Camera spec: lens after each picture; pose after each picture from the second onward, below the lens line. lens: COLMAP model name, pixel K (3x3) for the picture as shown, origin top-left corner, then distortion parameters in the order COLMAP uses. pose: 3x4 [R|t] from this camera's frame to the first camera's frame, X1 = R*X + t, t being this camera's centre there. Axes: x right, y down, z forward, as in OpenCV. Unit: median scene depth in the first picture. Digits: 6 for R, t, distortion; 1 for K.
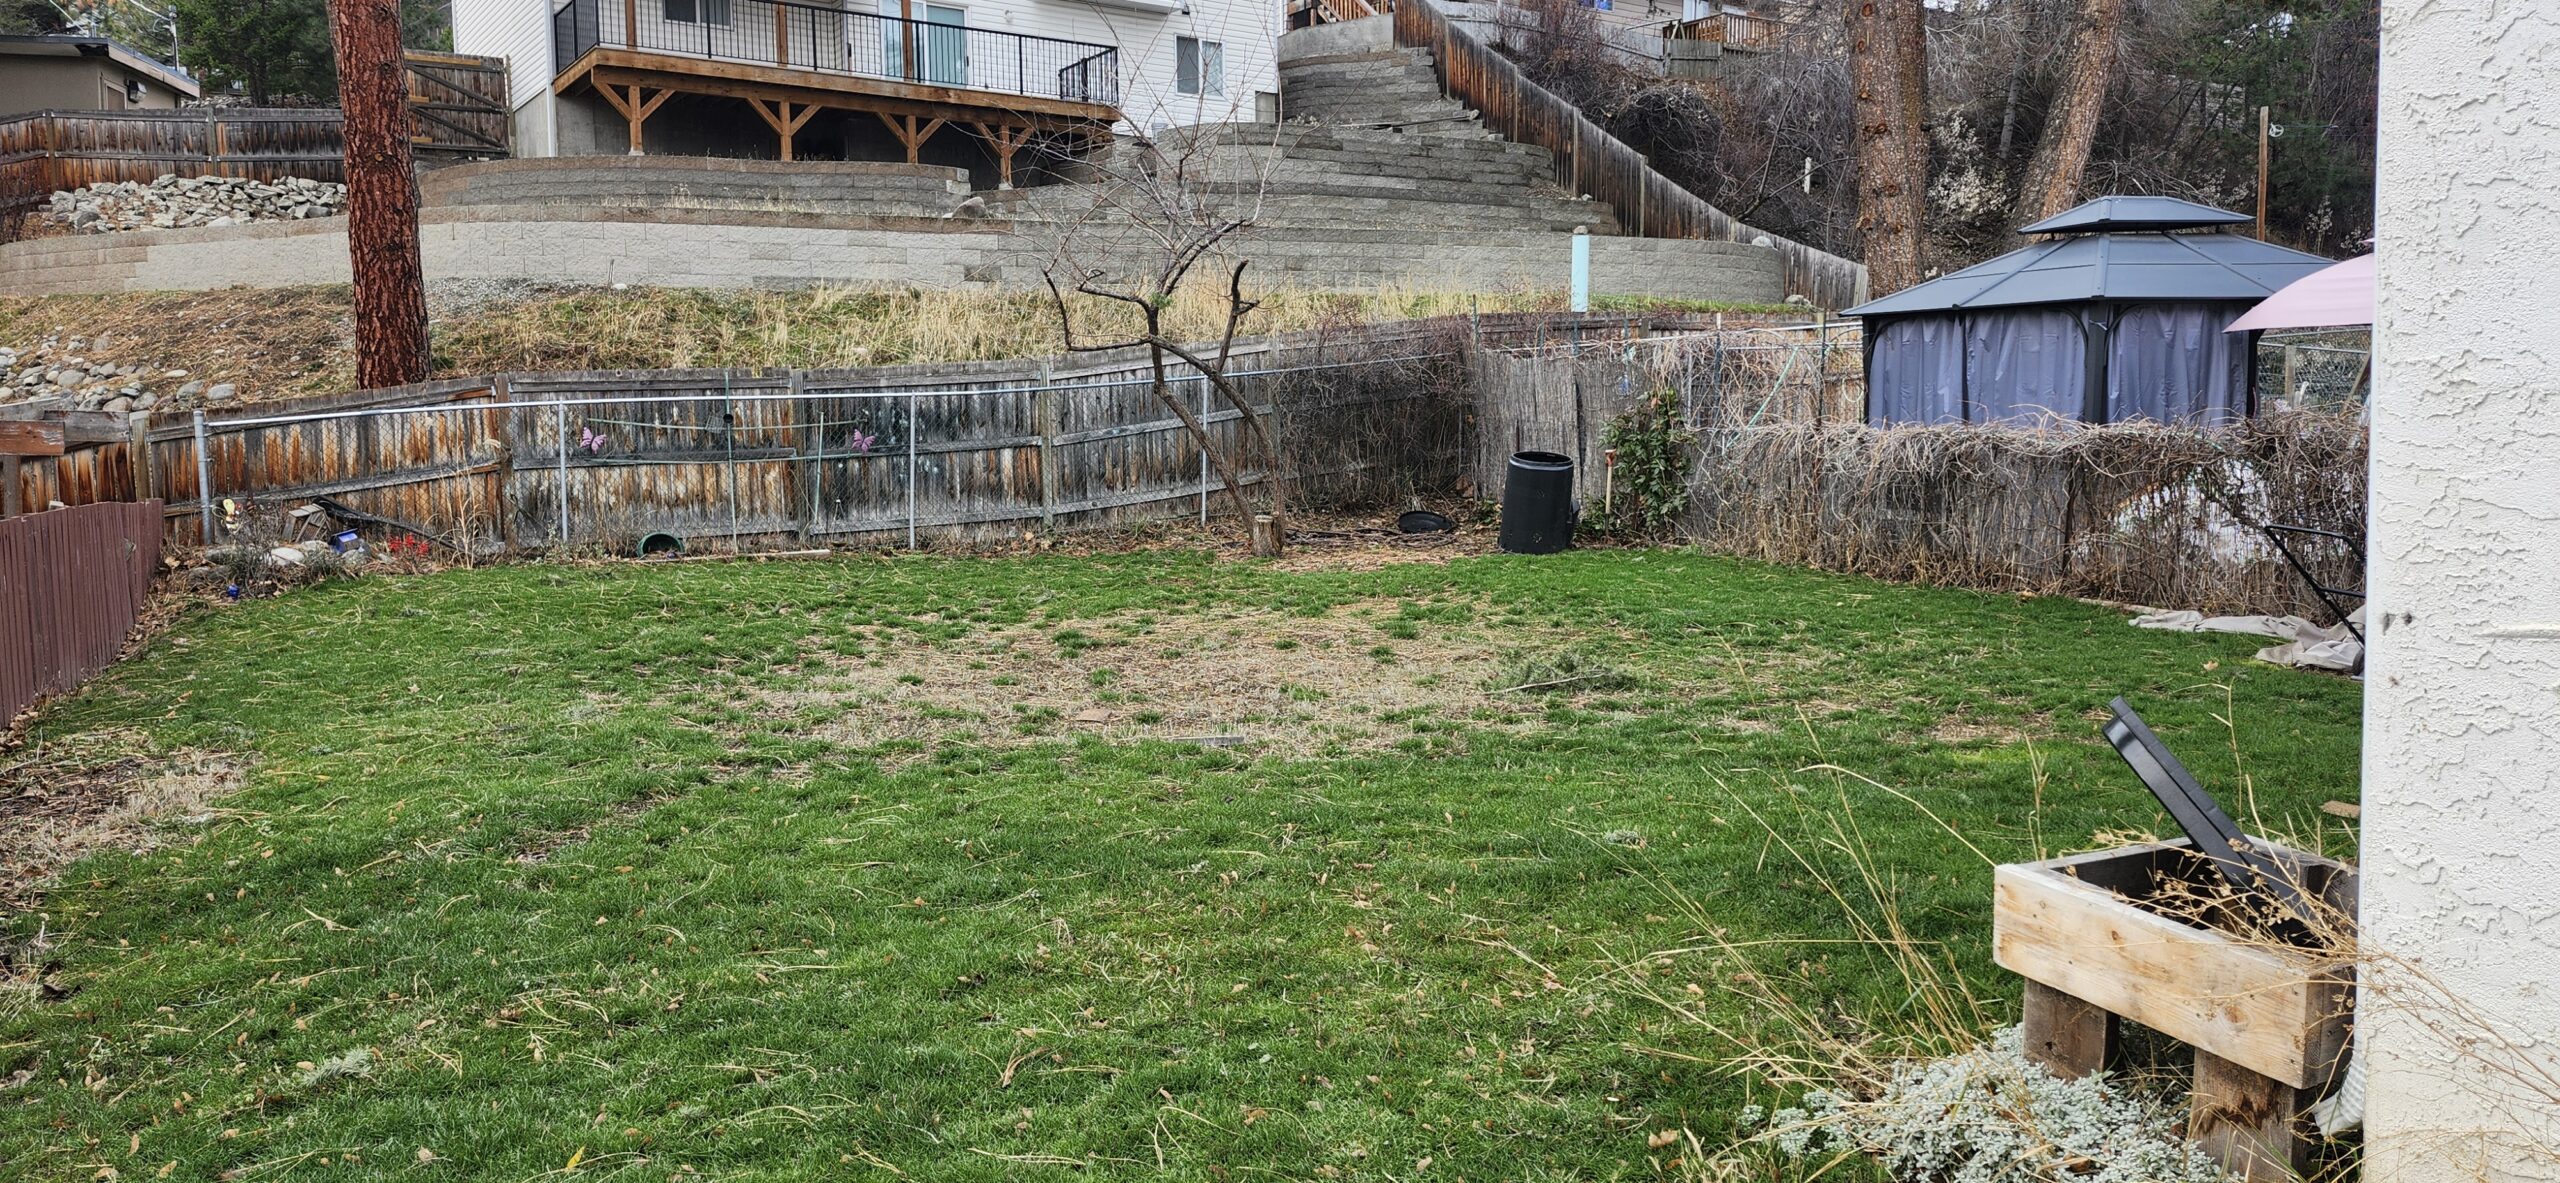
lens RADIAL K [[1798.7, 0, 1277.9], [0, 1798.7, 598.2], [0, 0, 1]] dist [0.022626, -0.005575]
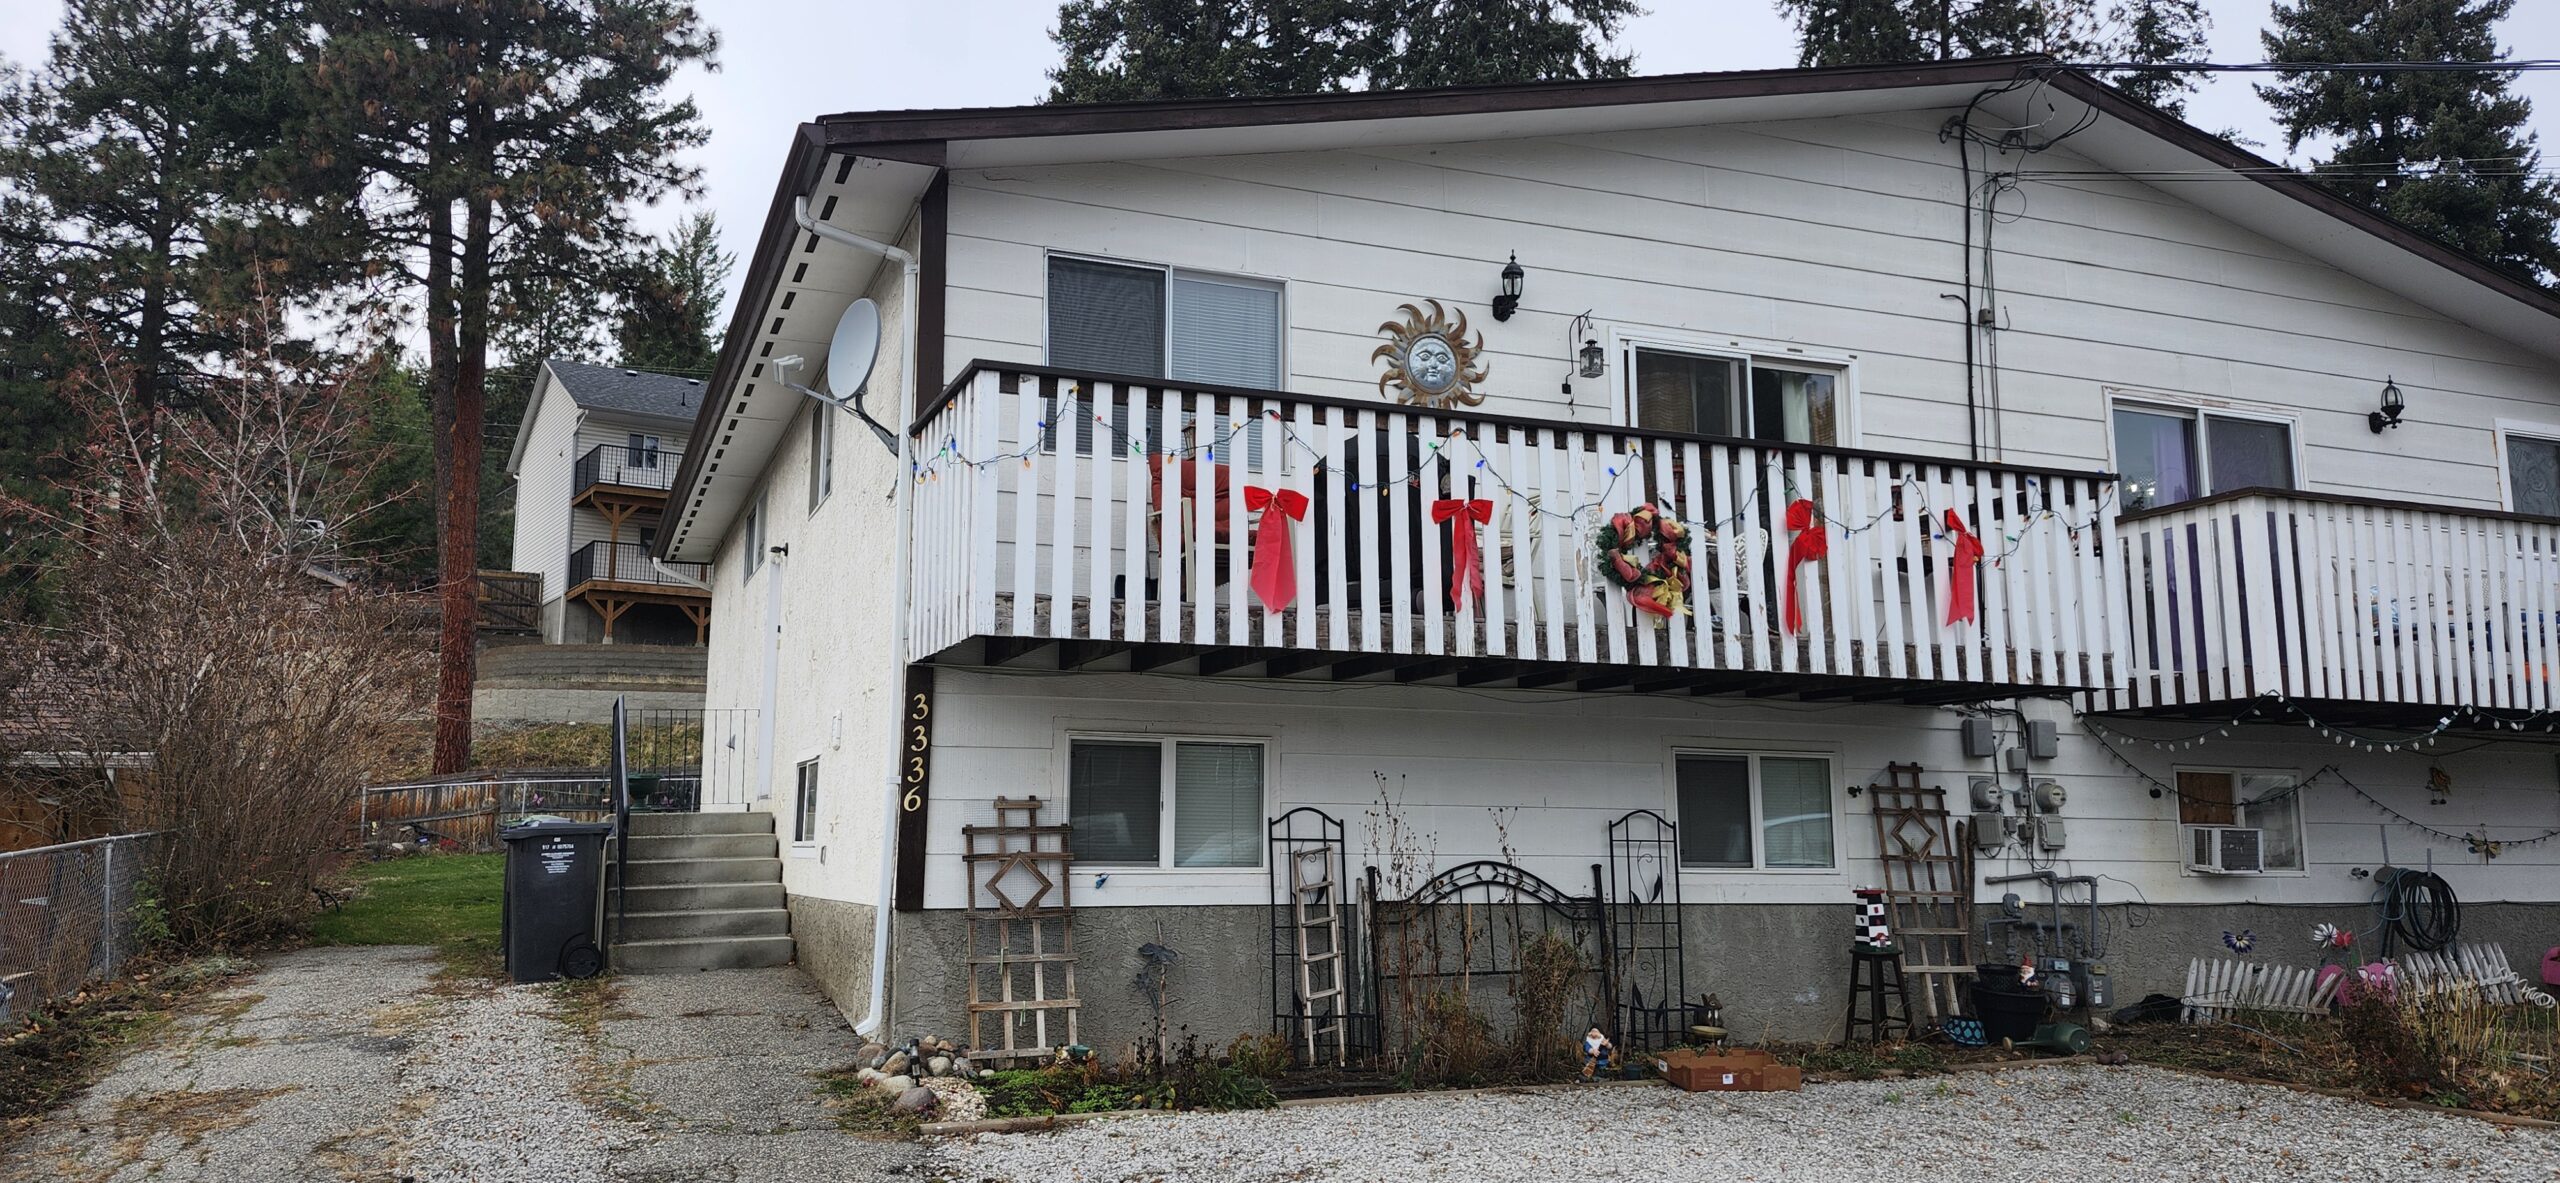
lens RADIAL K [[1798.7, 0, 1282.3], [0, 1798.7, 589.0], [0, 0, 1]] dist [0.022626, -0.005575]
pose [[0.999747, 0.009690, -0.020303, 0.461960], [-0.014000, 0.974421, -0.224293, 0.116805], [0.017610, 0.224520, 0.974310, -0.960890]]
